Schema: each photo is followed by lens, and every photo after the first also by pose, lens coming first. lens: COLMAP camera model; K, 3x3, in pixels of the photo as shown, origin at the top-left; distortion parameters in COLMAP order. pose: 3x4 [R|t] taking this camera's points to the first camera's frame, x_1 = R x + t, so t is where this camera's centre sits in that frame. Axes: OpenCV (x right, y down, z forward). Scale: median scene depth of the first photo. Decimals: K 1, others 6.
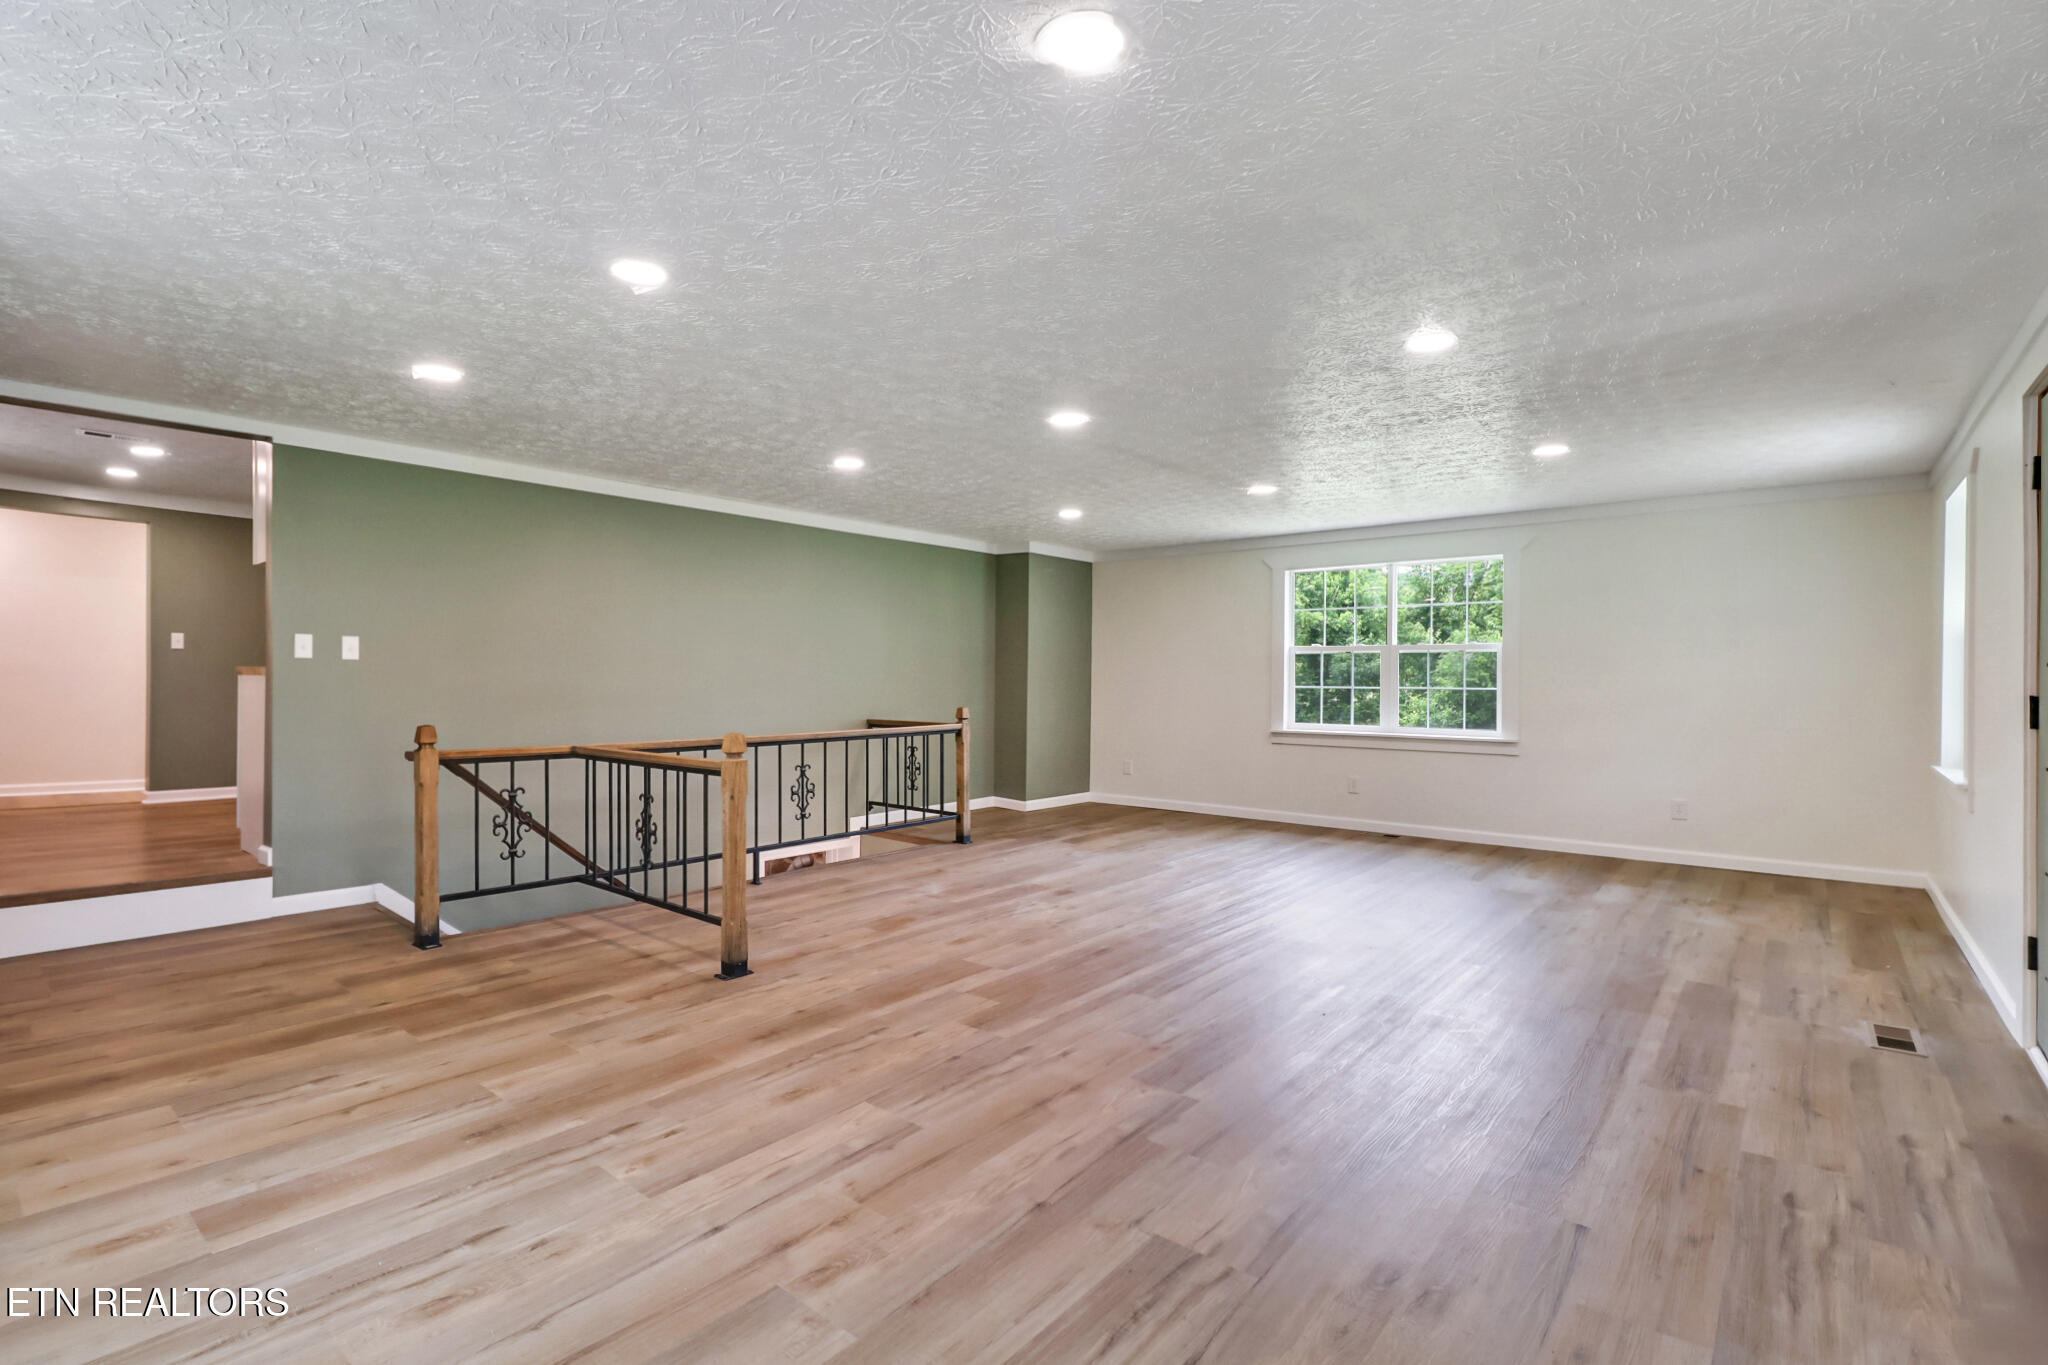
lens RADIAL K [[951.2, 0, 1026.7], [0, 951.2, 677.1], [0, 0, 1]] dist [-0.032344, -0.002362]
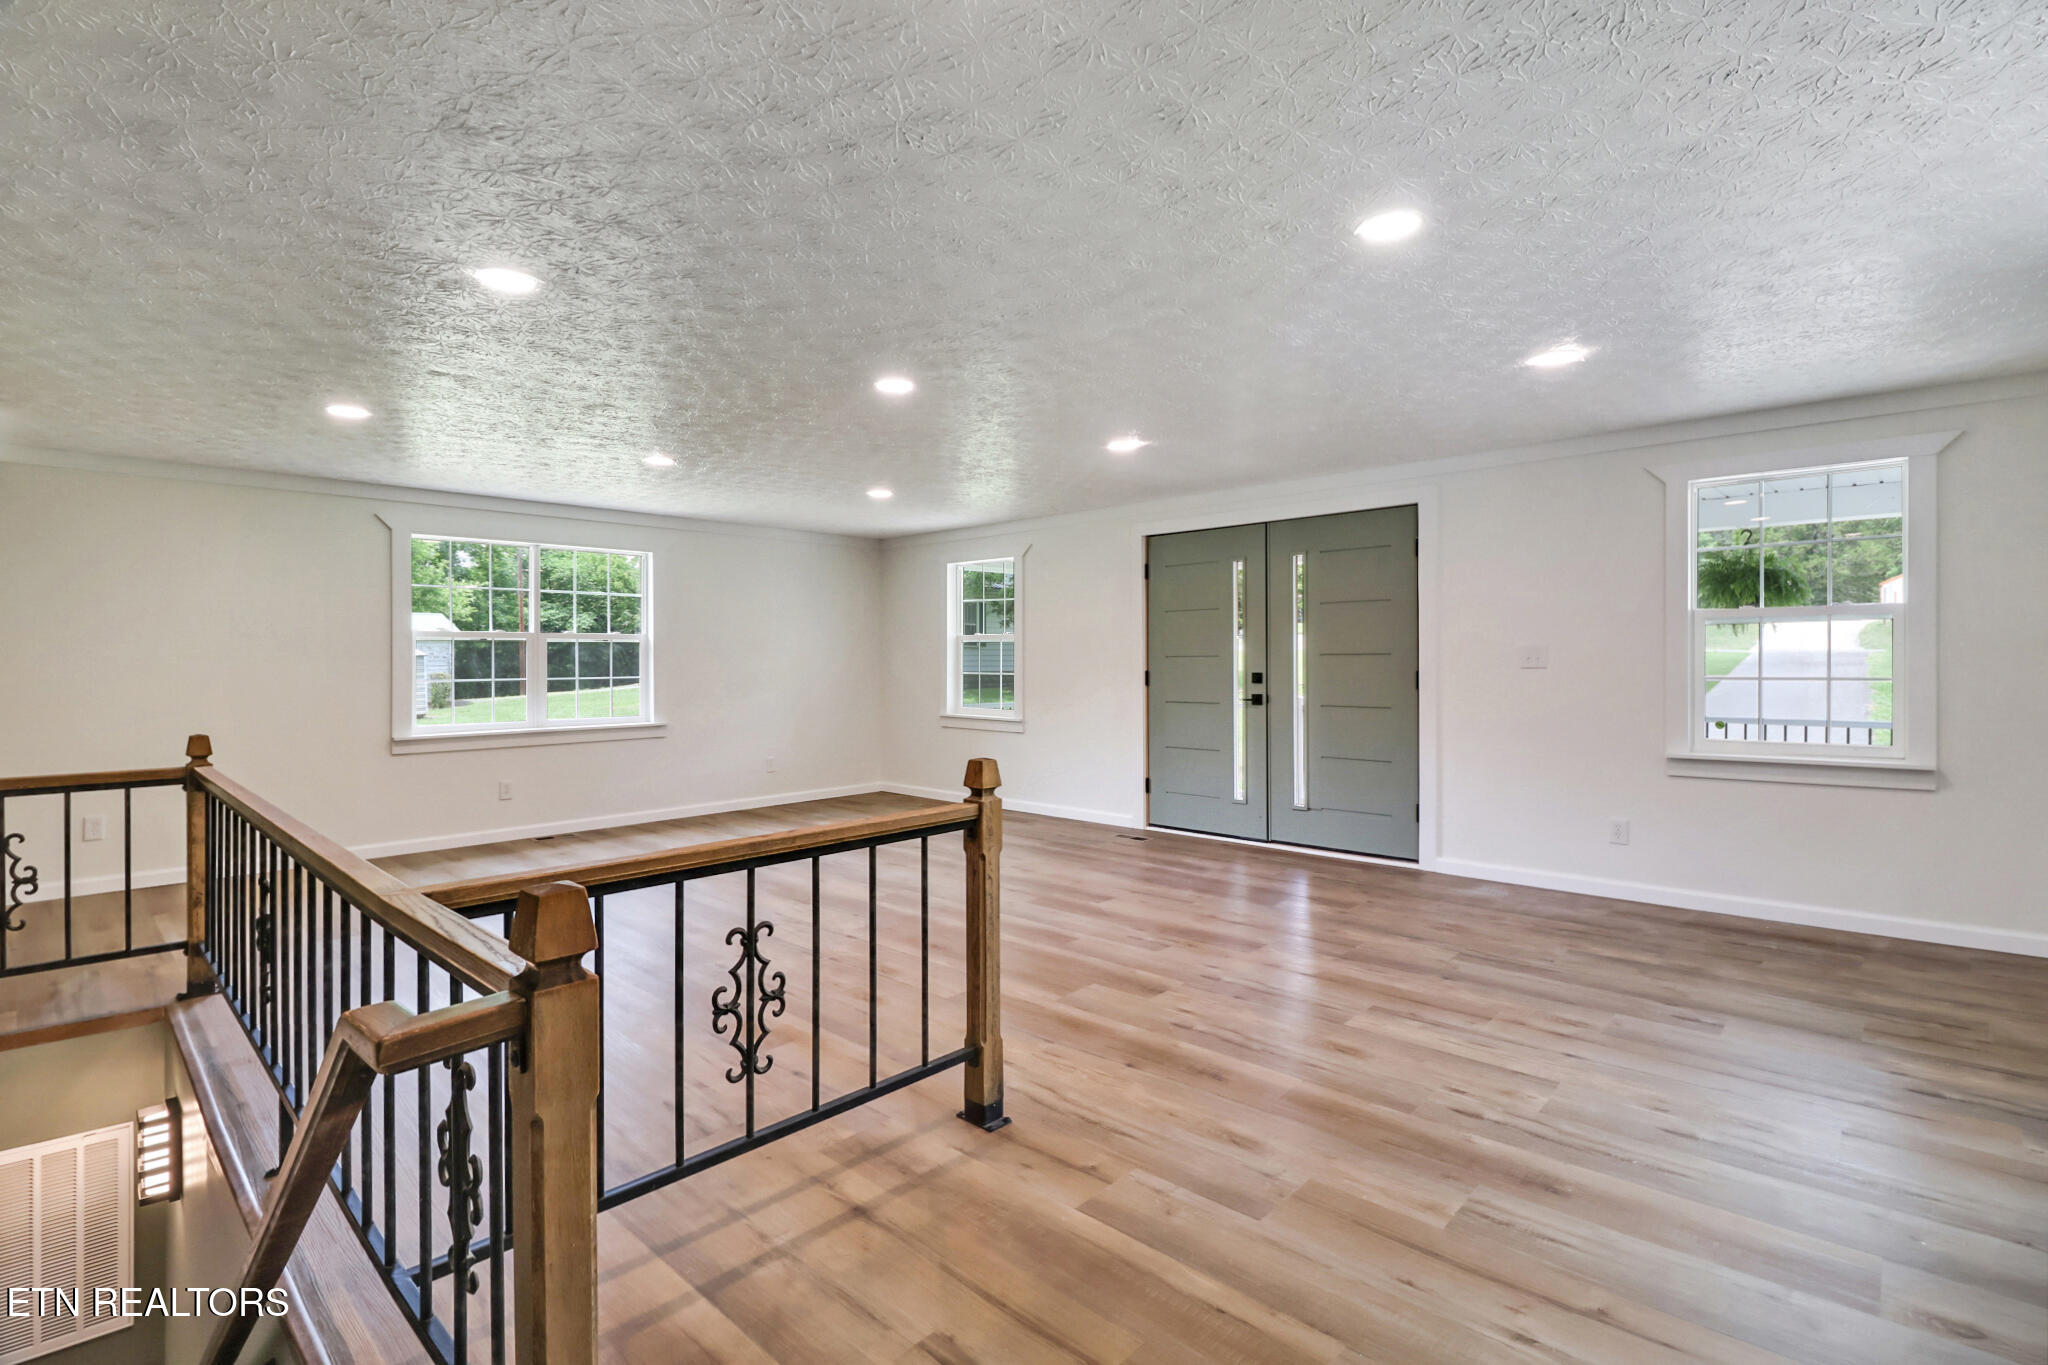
lens RADIAL K [[951.2, 0, 1025.6], [0, 951.2, 665.9], [0, 0, 1]] dist [-0.032344, -0.002362]
pose [[0.087058, -0.020676, 0.995989, -1.181707], [0.018824, 0.999640, 0.019106, -0.018614], [-0.996025, 0.017086, 0.087416, 1.116576]]
